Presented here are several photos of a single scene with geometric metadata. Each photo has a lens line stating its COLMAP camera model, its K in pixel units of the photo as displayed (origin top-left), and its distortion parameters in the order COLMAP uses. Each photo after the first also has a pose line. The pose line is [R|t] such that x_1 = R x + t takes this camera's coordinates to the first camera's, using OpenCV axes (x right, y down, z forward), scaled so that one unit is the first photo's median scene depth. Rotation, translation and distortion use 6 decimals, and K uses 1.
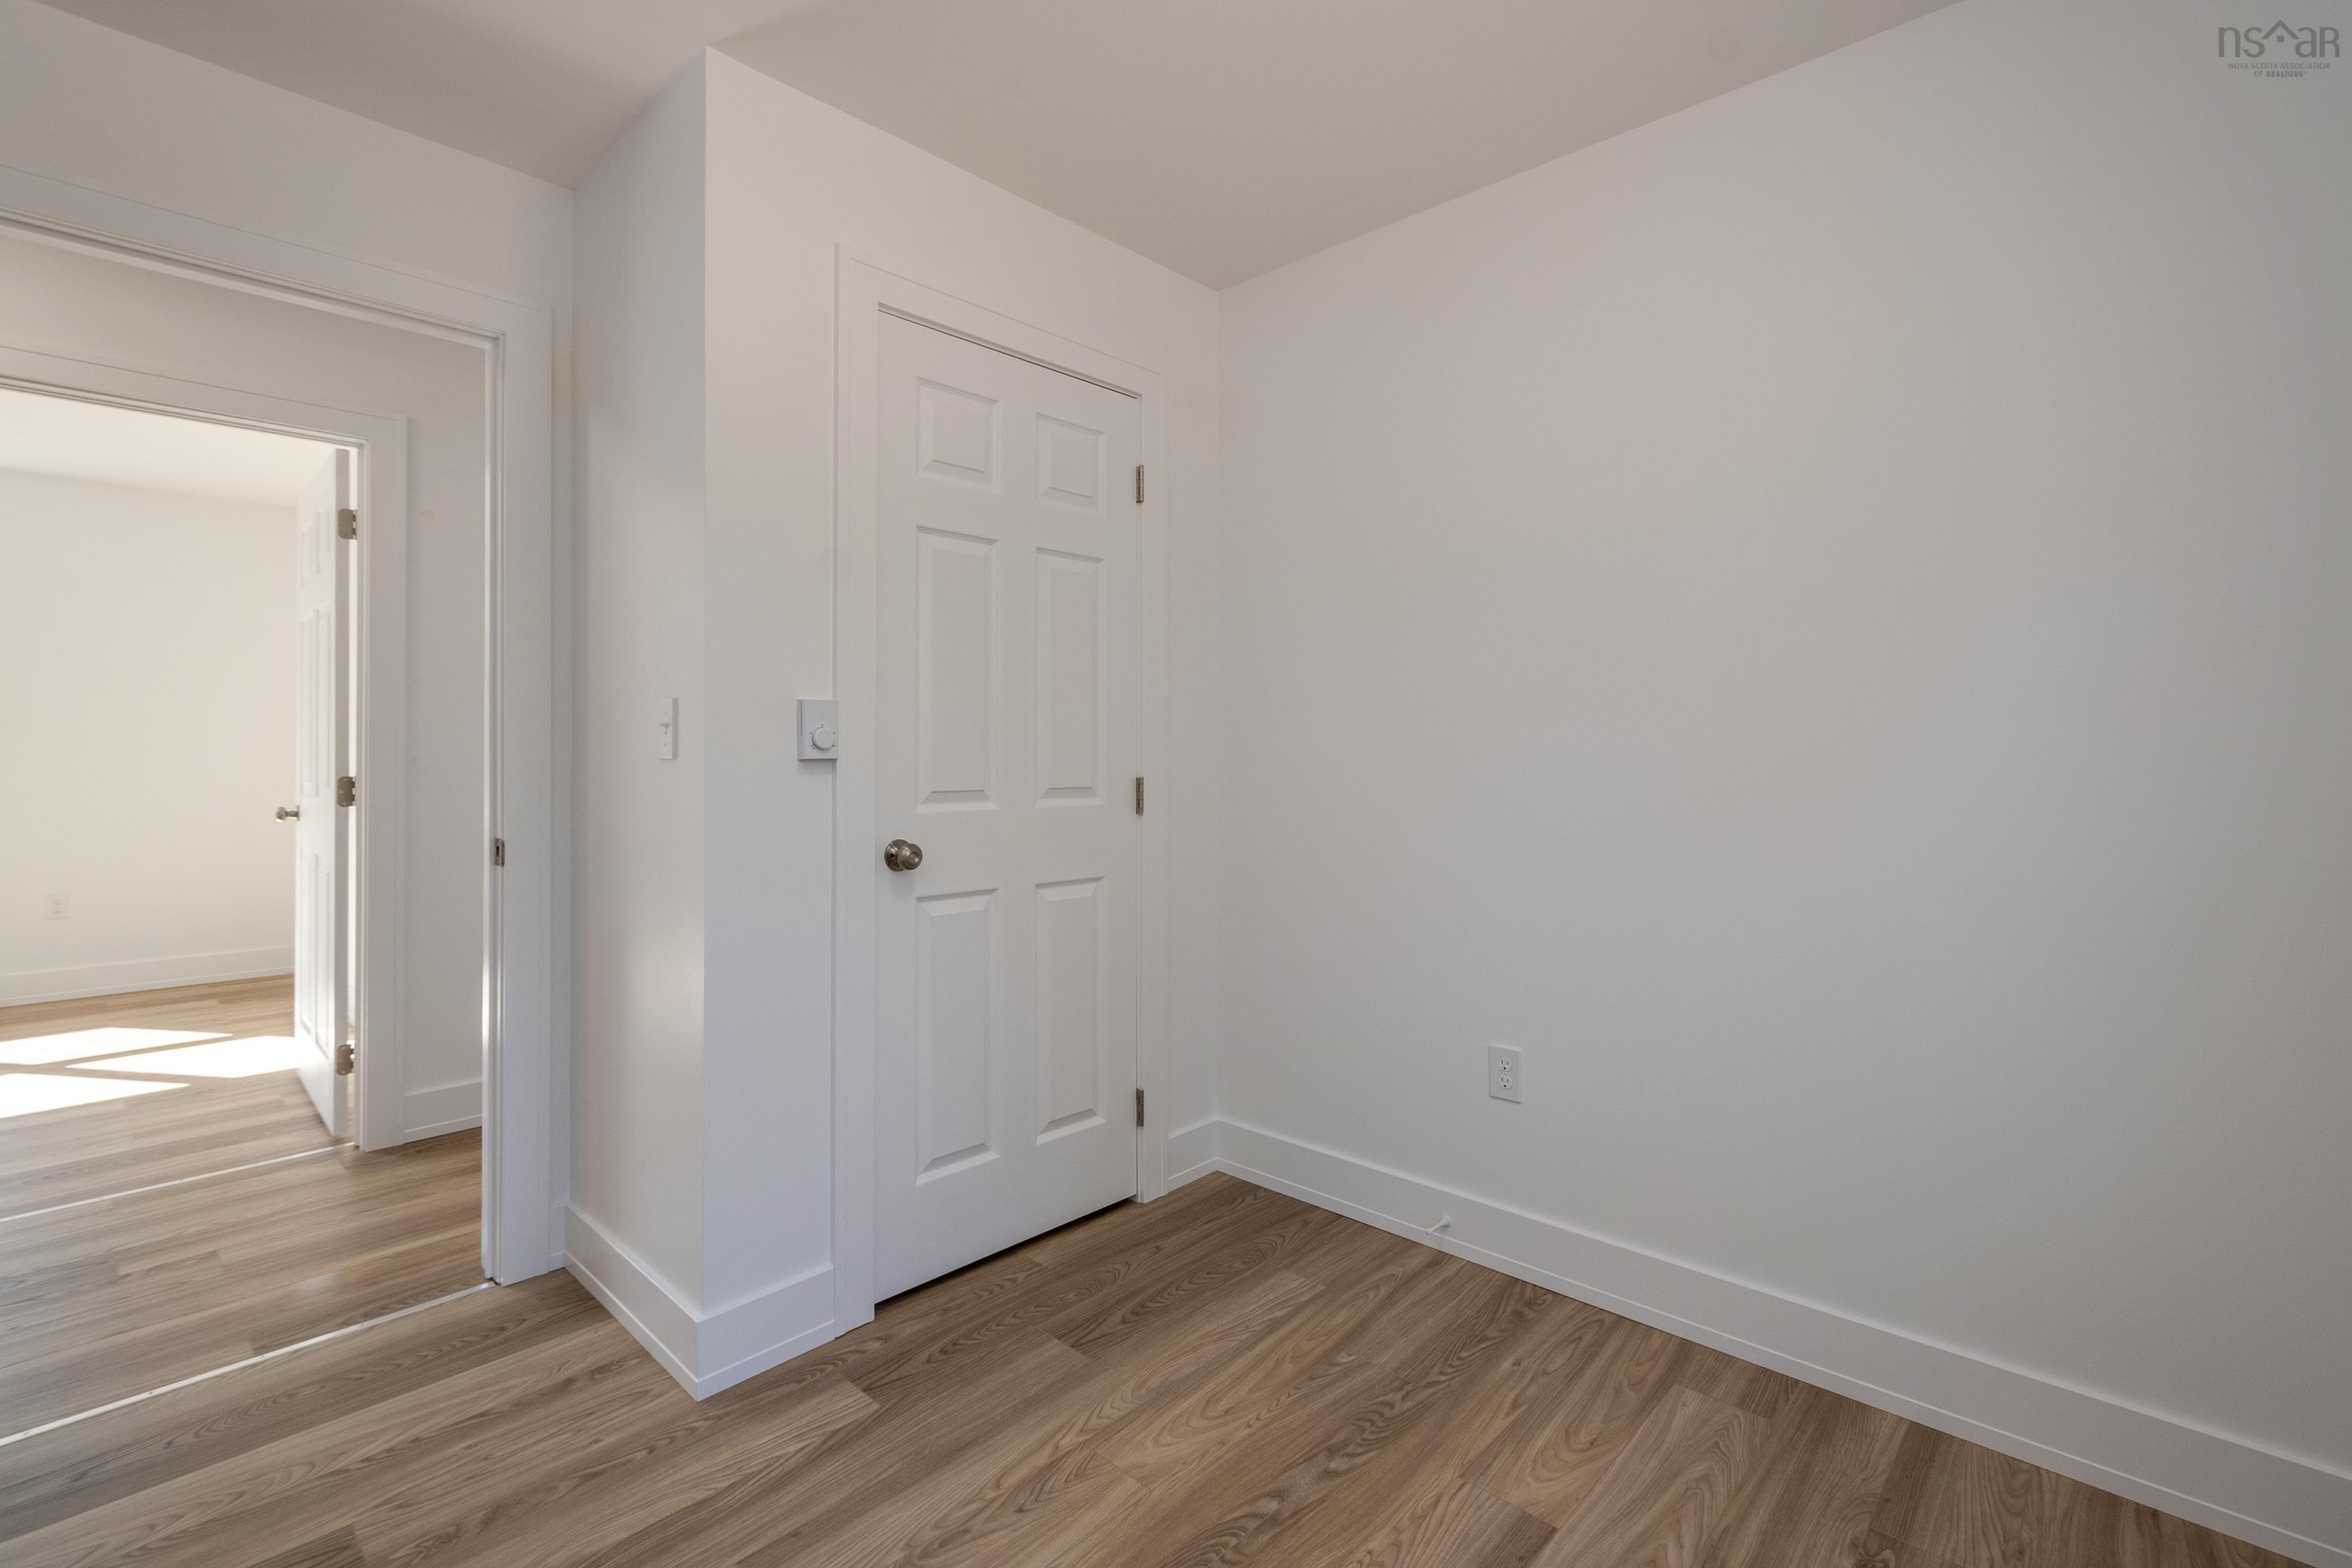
lens RADIAL K [[1051.6, 0, 1175.0], [0, 1051.6, 763.5], [0, 0, 1]] dist [-0.000849, -0.000147]
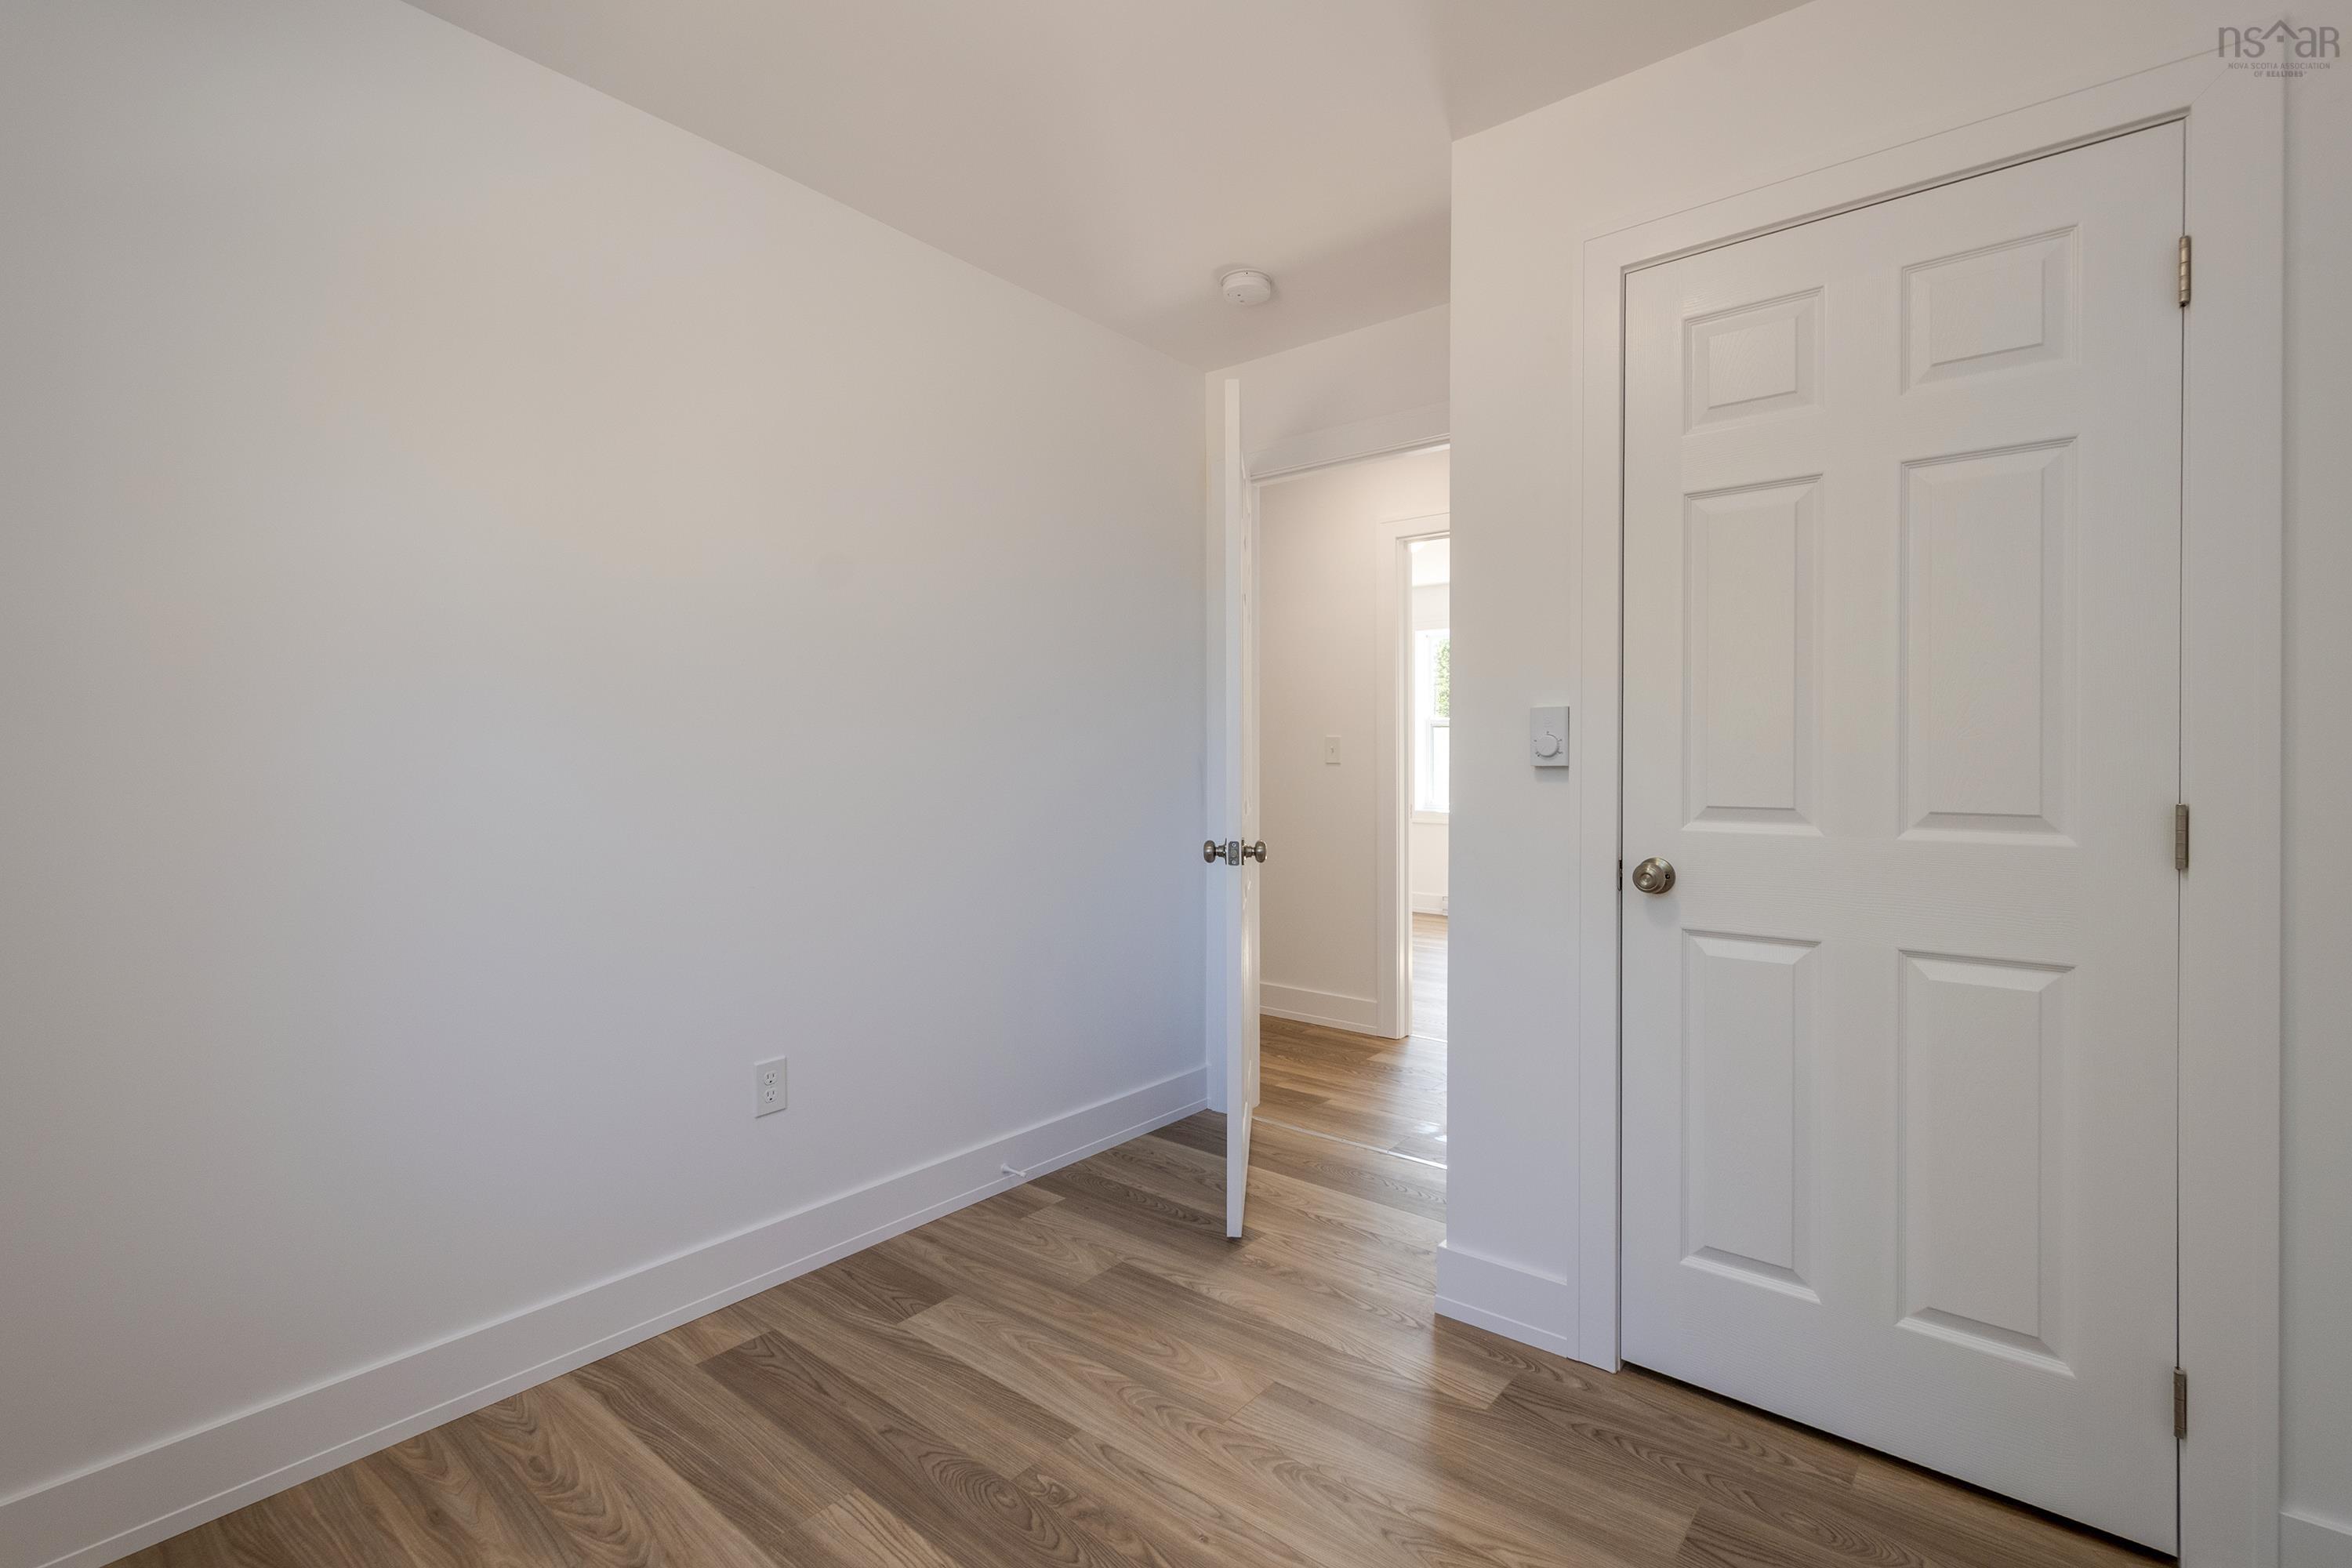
lens RADIAL K [[1051.6, 0, 1175.0], [0, 1051.6, 763.5], [0, 0, 1]] dist [-0.000849, -0.000147]
pose [[0.062426, 0.002208, -0.998047, 0.576796], [-0.013279, 0.999911, 0.001382, -0.002808], [0.997961, 0.013167, 0.062450, 0.519074]]
